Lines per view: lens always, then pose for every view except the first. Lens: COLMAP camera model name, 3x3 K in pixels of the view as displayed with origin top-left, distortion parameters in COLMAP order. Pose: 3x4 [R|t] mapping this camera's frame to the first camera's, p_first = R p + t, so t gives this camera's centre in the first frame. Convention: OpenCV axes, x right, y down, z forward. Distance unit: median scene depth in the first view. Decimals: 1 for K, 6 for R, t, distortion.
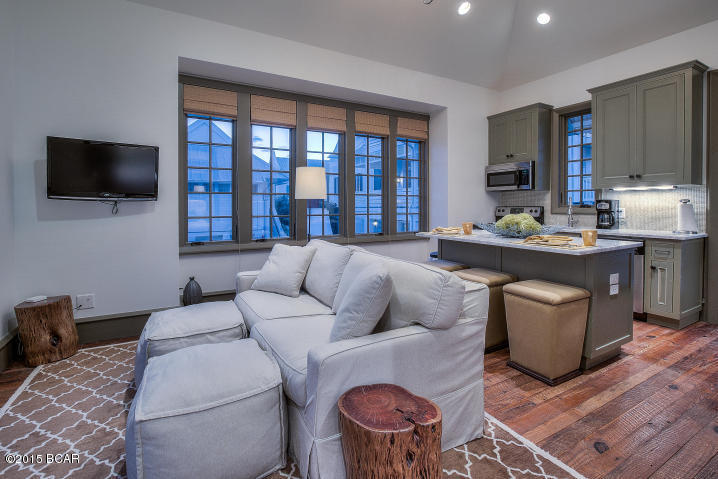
lens RADIAL K [[336.6, 0, 346.2], [0, 336.6, 210.4], [0, 0, 1]] dist [-0.012264, 0.000707]
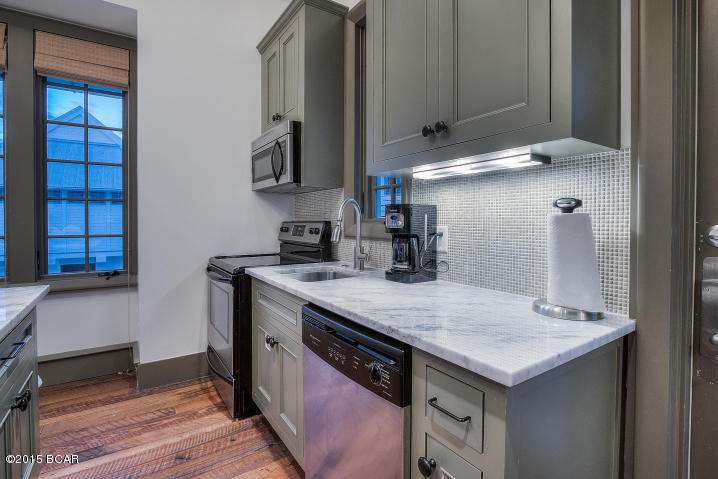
lens RADIAL K [[336.6, 0, 370.4], [0, 336.6, 220.3], [0, 0, 1]] dist [-0.012264, 0.000707]
pose [[0.995317, -0.004176, 0.096578, 0.631095], [0.004813, 0.999968, -0.006365, -0.010206], [-0.096549, 0.006800, 0.995305, 0.557260]]
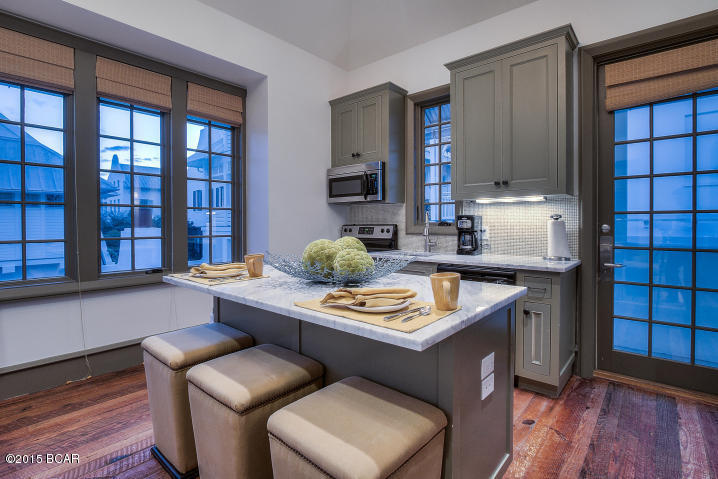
lens RADIAL K [[336.6, 0, 357.9], [0, 336.6, 224.7], [0, 0, 1]] dist [-0.012264, 0.000707]
pose [[0.936811, -0.001743, 0.349832, 0.257705], [0.005559, 0.999935, -0.009904, -0.004341], [-0.349792, 0.011223, 0.936760, 0.345432]]
